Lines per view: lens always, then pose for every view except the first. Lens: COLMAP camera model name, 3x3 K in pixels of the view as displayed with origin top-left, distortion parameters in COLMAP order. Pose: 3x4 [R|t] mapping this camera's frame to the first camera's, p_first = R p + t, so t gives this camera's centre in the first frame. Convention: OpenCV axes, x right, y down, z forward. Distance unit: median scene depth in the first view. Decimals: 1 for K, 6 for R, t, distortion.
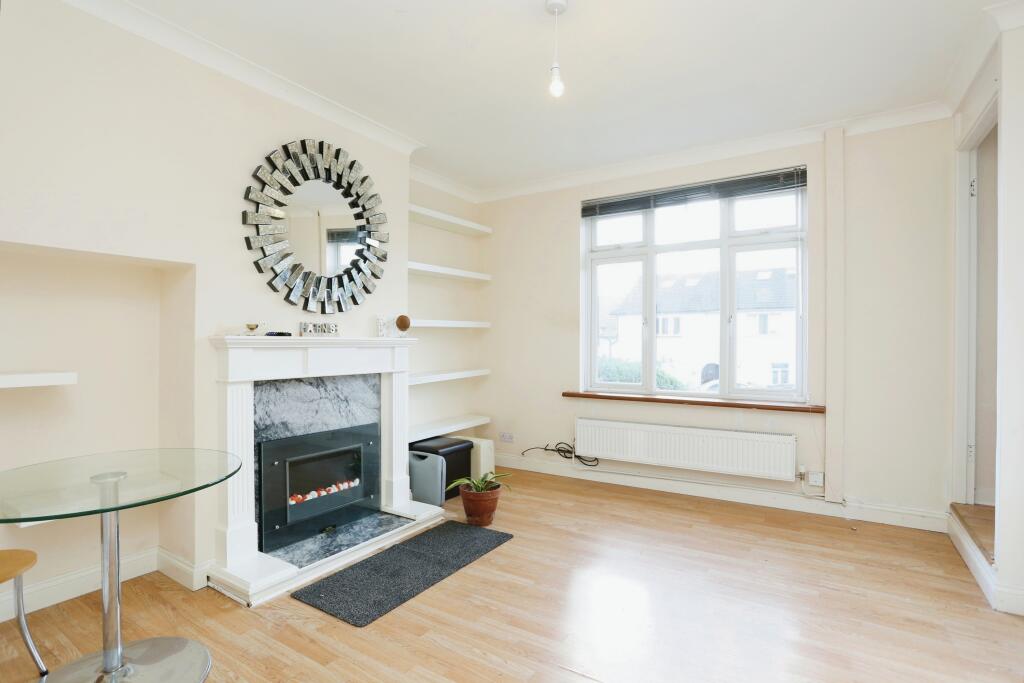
lens RADIAL K [[507.8, 0, 513.2], [0, 507.8, 341.3], [0, 0, 1]] dist [-0.046927, 0.012992]
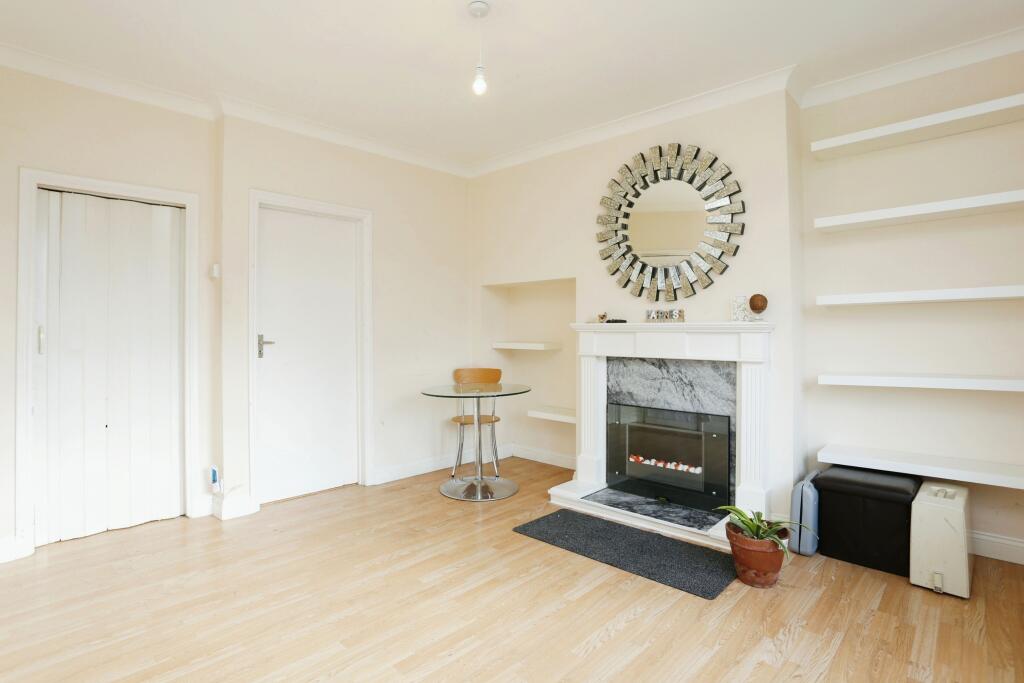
lens RADIAL K [[507.8, 0, 508.4], [0, 507.8, 317.3], [0, 0, 1]] dist [-0.046927, 0.012992]
pose [[-0.191547, -0.024872, -0.981168, 0.749605], [0.004987, 0.999641, -0.026313, 0.006864], [0.981471, -0.009934, -0.191354, 0.857216]]
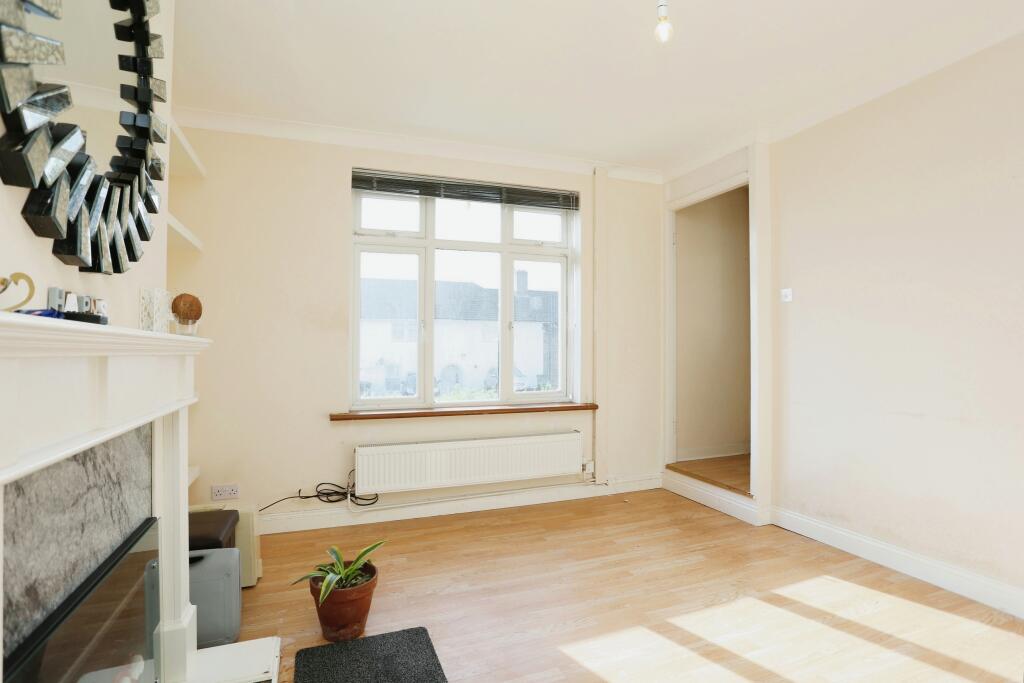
lens RADIAL K [[507.8, 0, 514.5], [0, 507.8, 343.3], [0, 0, 1]] dist [-0.046927, 0.012992]
pose [[0.594695, 0.008274, 0.803909, -0.480653], [-0.000601, 0.999951, -0.009847, 0.002854], [-0.803951, 0.005373, 0.594671, 0.490080]]
